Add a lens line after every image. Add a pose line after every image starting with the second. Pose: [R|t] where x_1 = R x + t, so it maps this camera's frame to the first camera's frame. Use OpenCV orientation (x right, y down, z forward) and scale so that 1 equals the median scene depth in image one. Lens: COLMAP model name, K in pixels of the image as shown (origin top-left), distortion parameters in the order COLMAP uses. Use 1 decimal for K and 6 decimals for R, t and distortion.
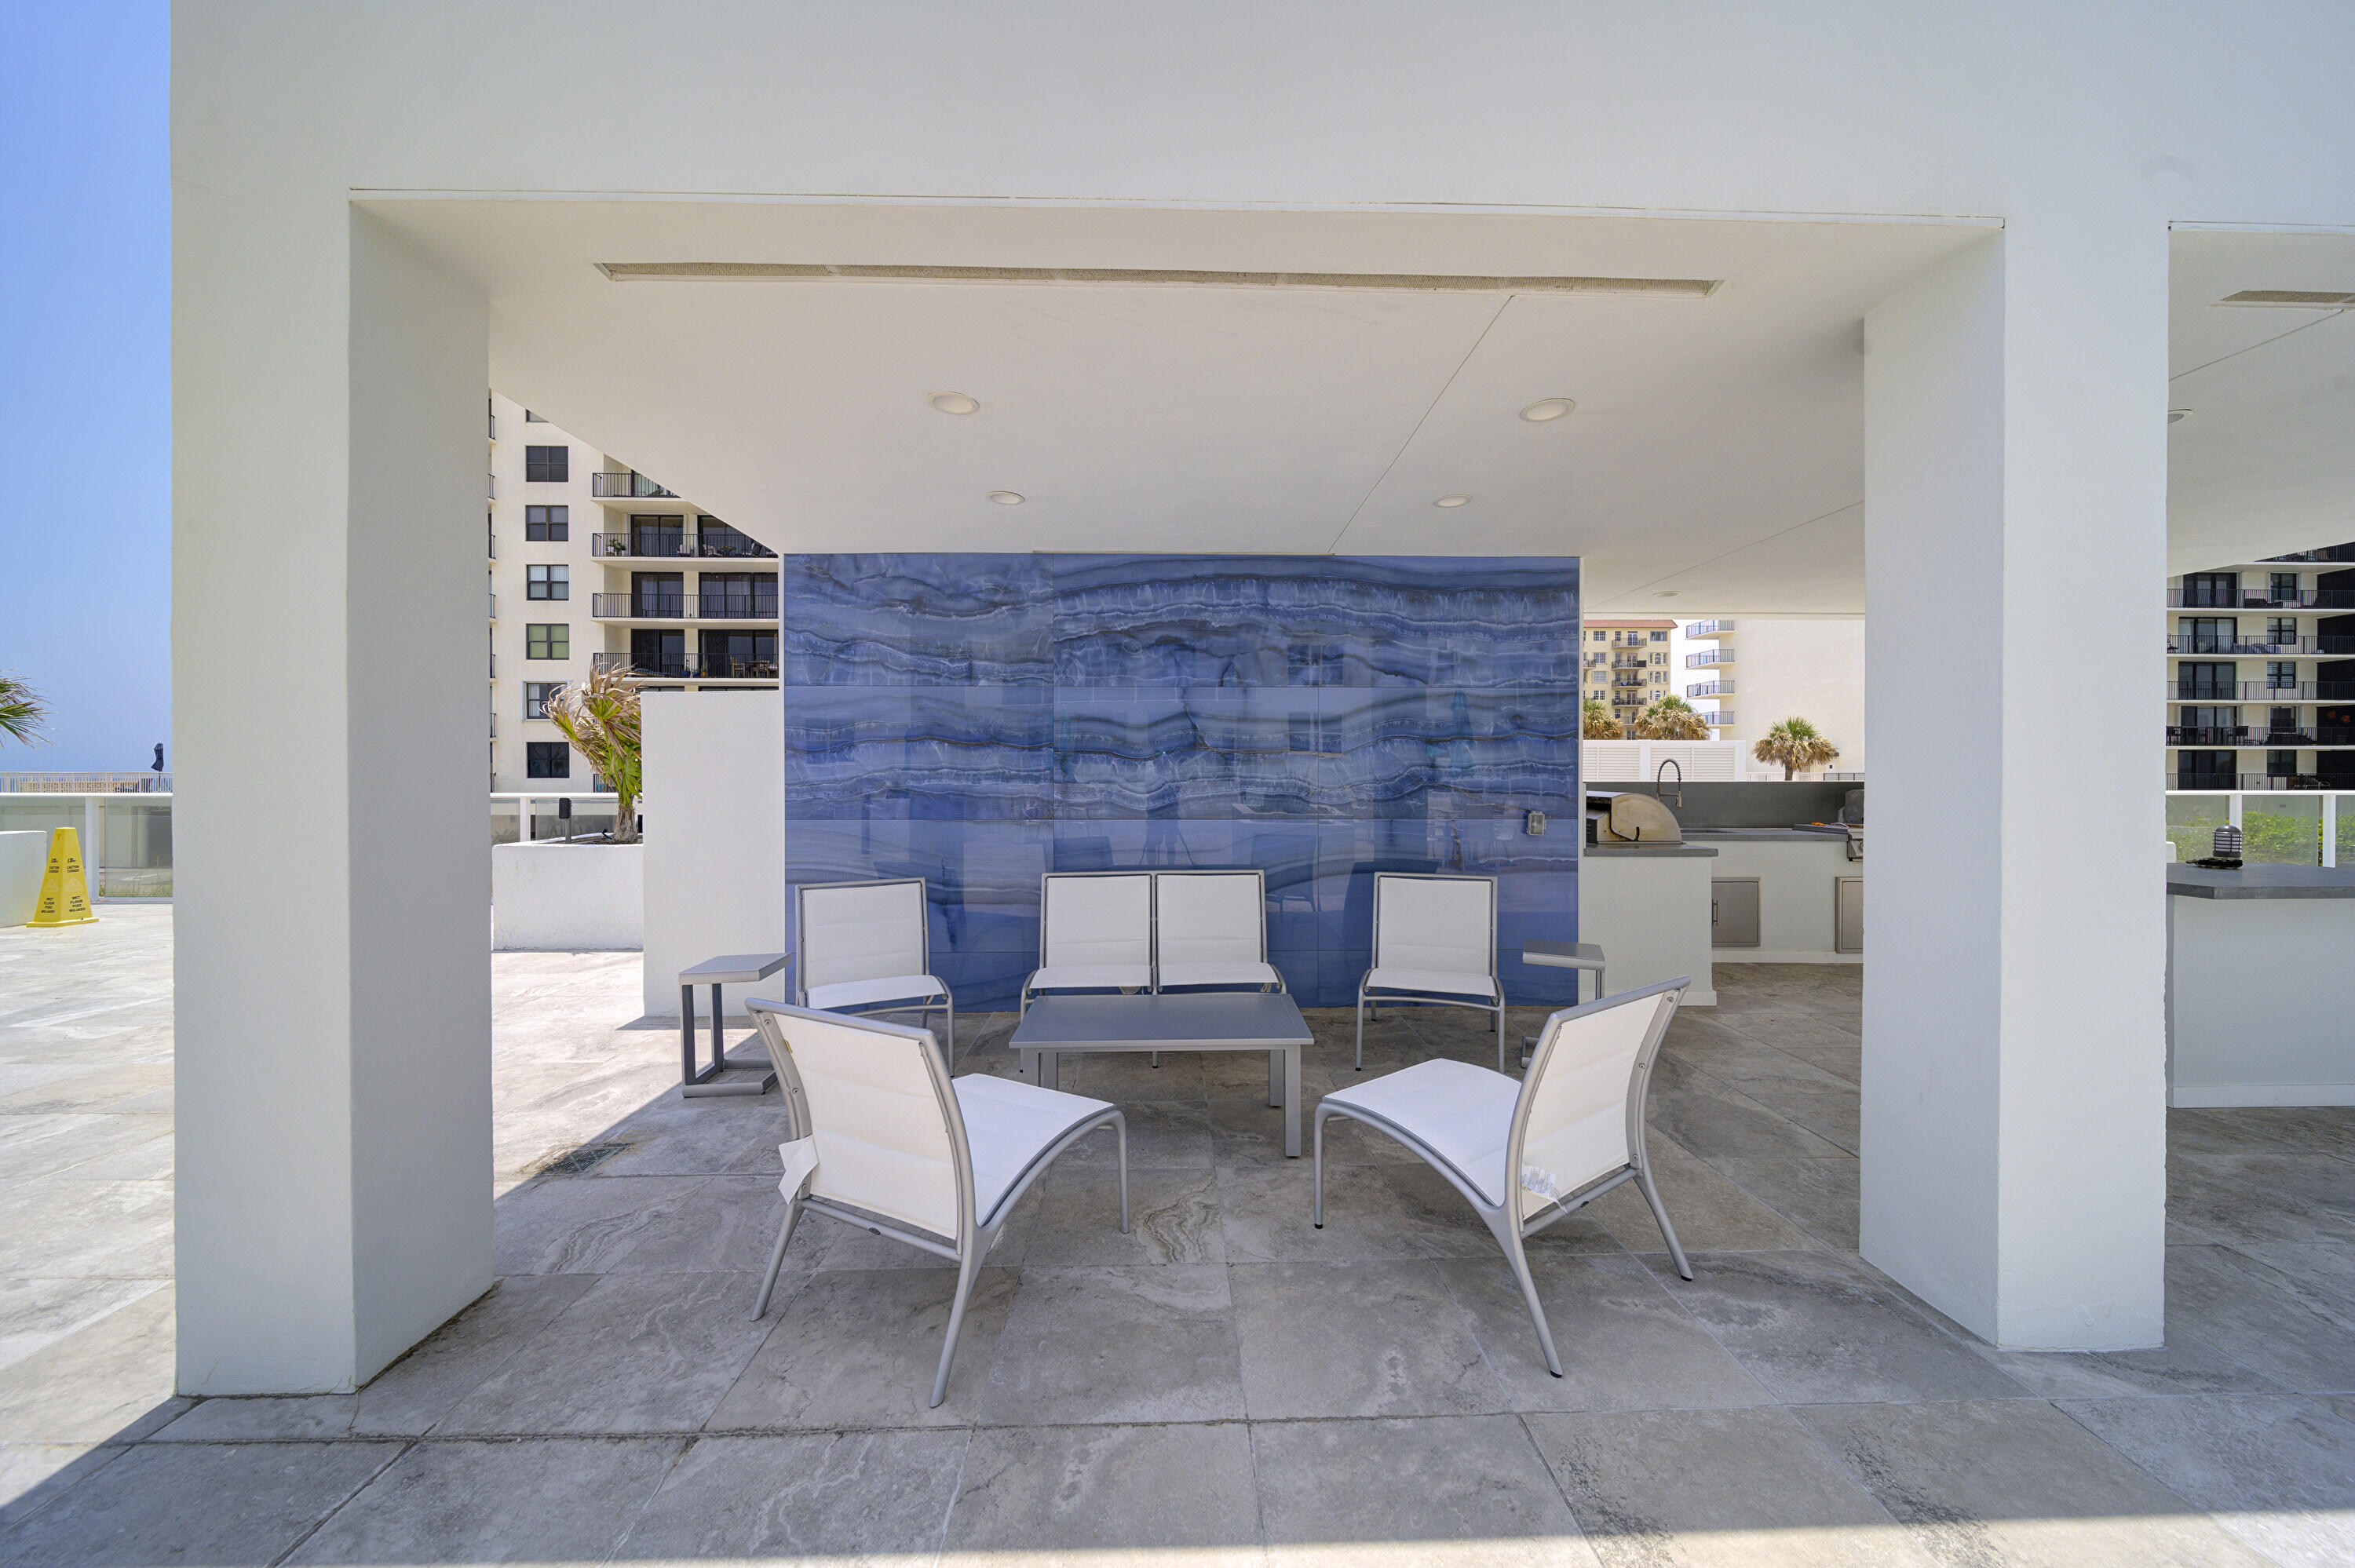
lens RADIAL K [[815.9, 0, 1175.9], [0, 815.9, 785.2], [0, 0, 1]] dist [-0.000184, -0.000058]
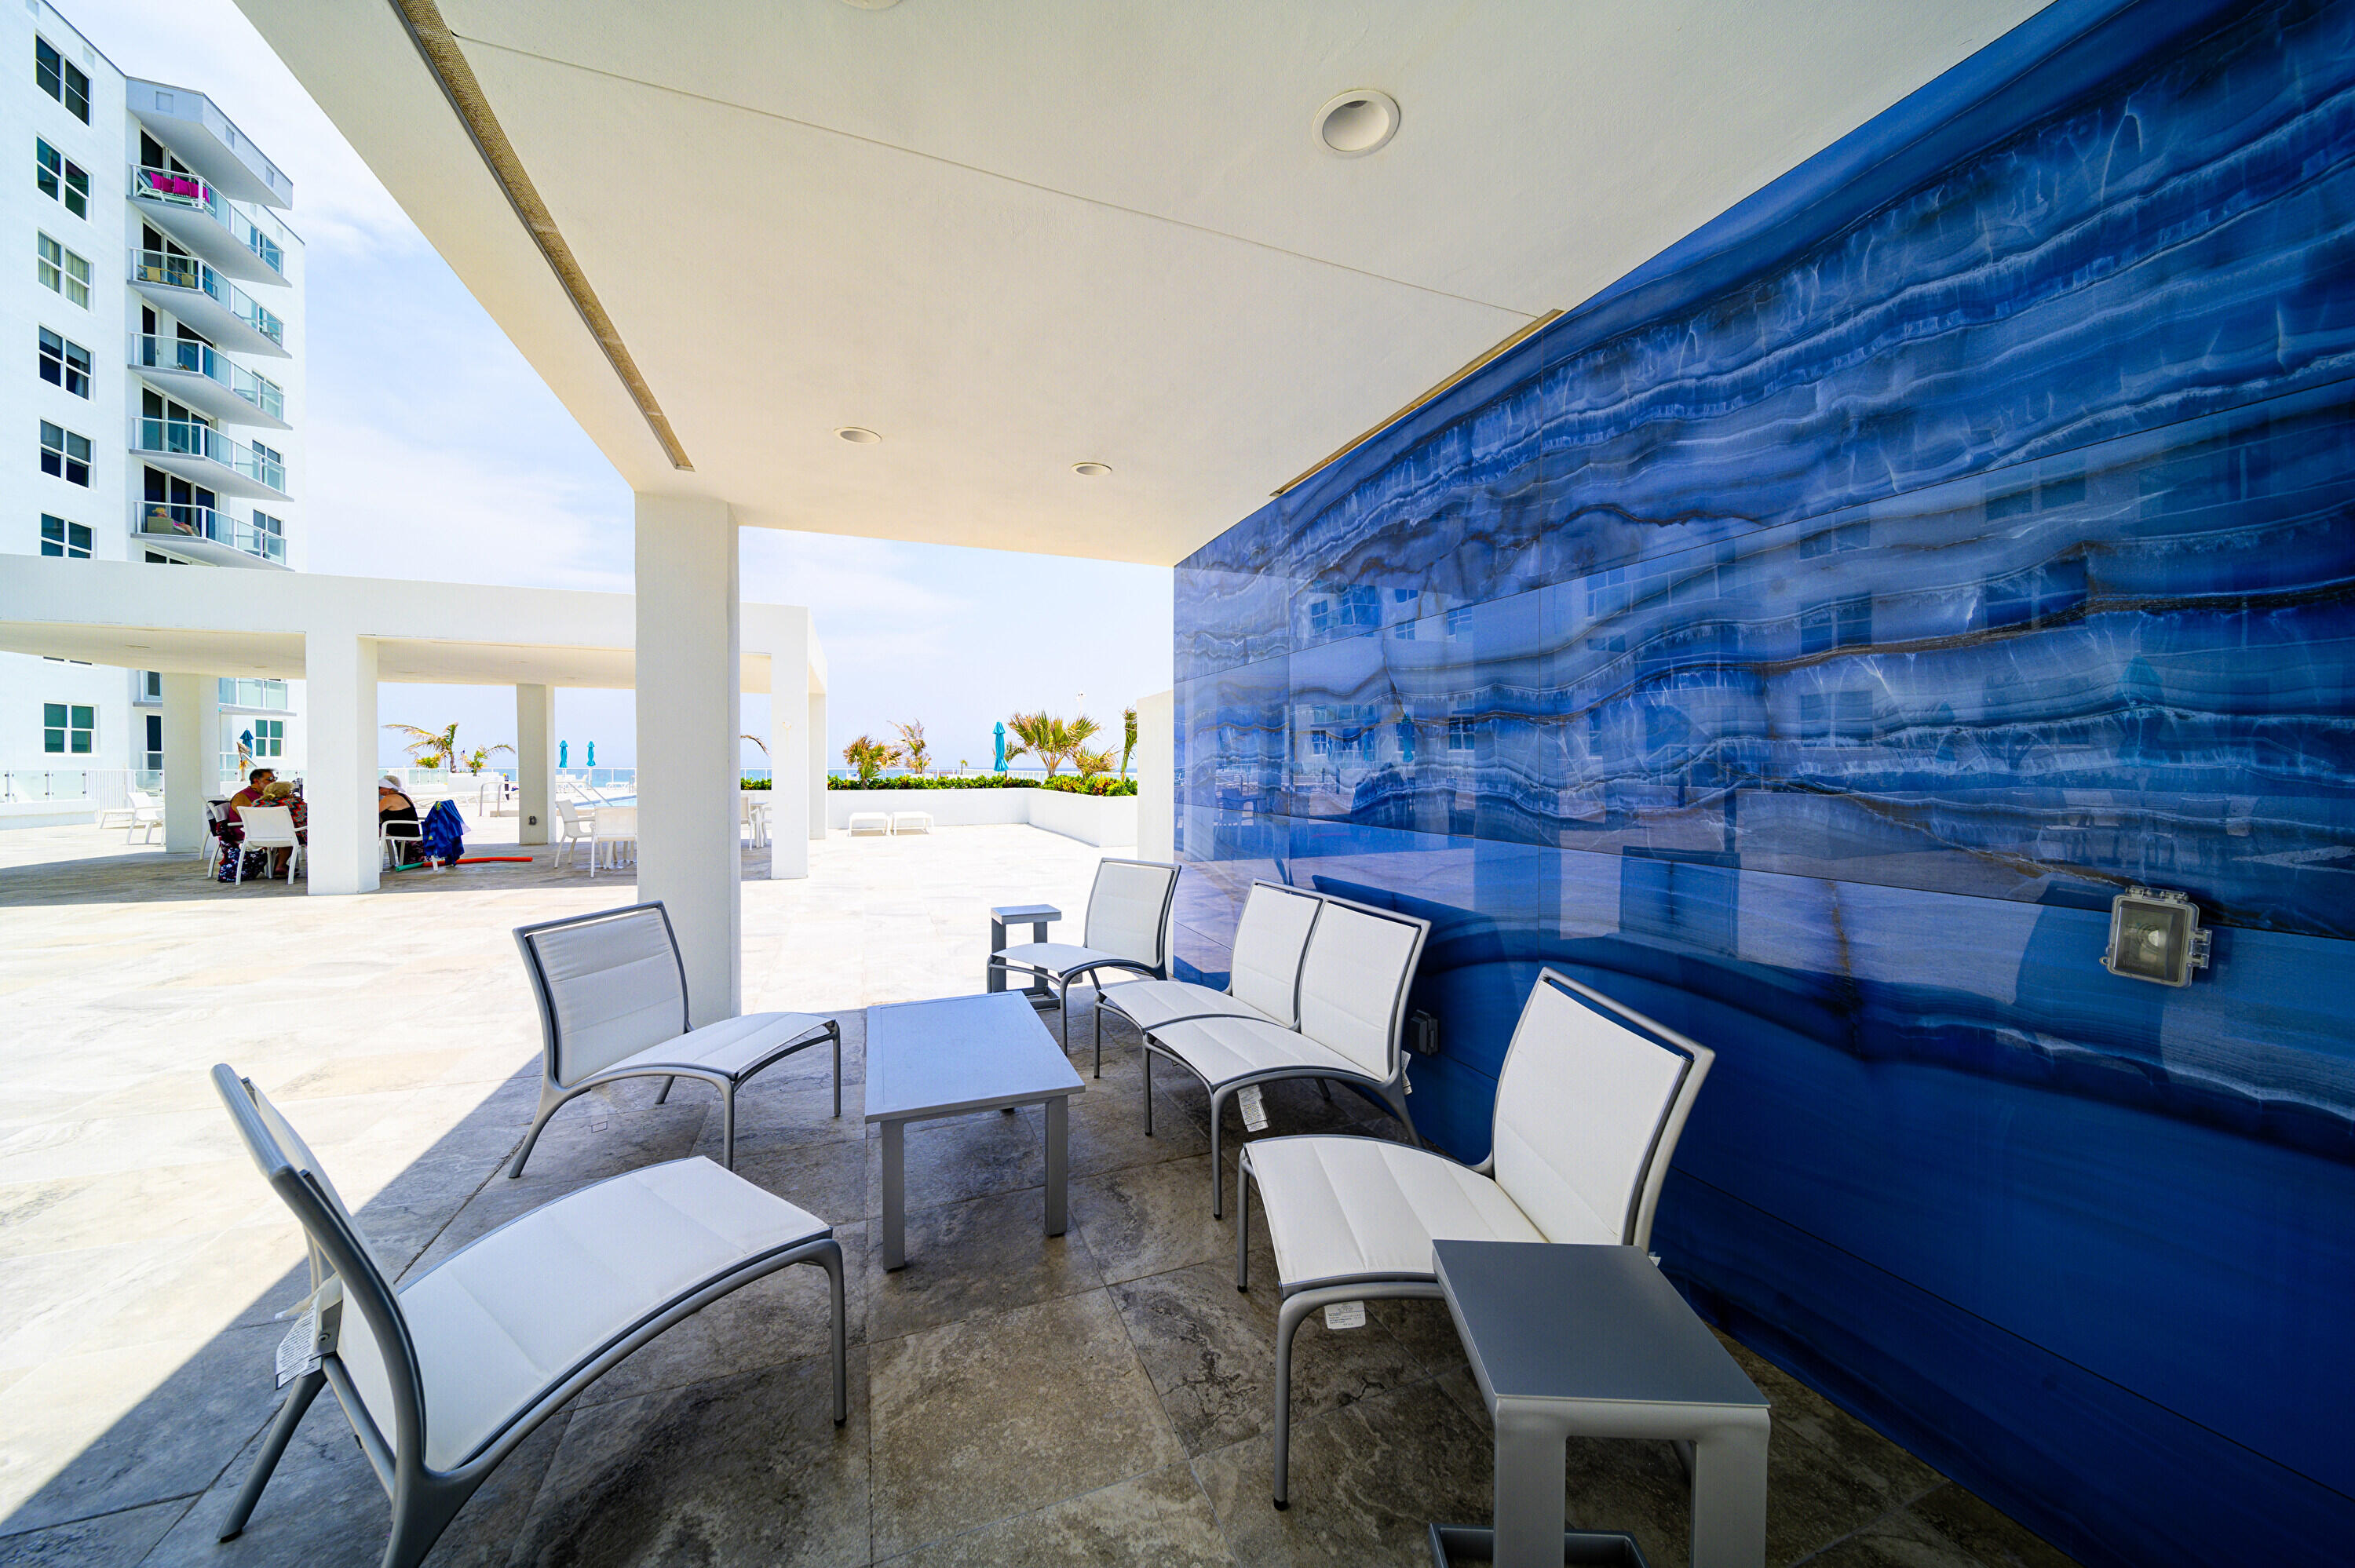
lens RADIAL K [[815.9, 0, 1183.6], [0, 815.9, 784.9], [0, 0, 1]] dist [-0.000184, -0.000058]
pose [[0.352163, 0.021322, -0.935696, 0.578588], [-0.013208, 0.999754, 0.017810, -0.002930], [0.935846, 0.006086, 0.352358, 0.611532]]
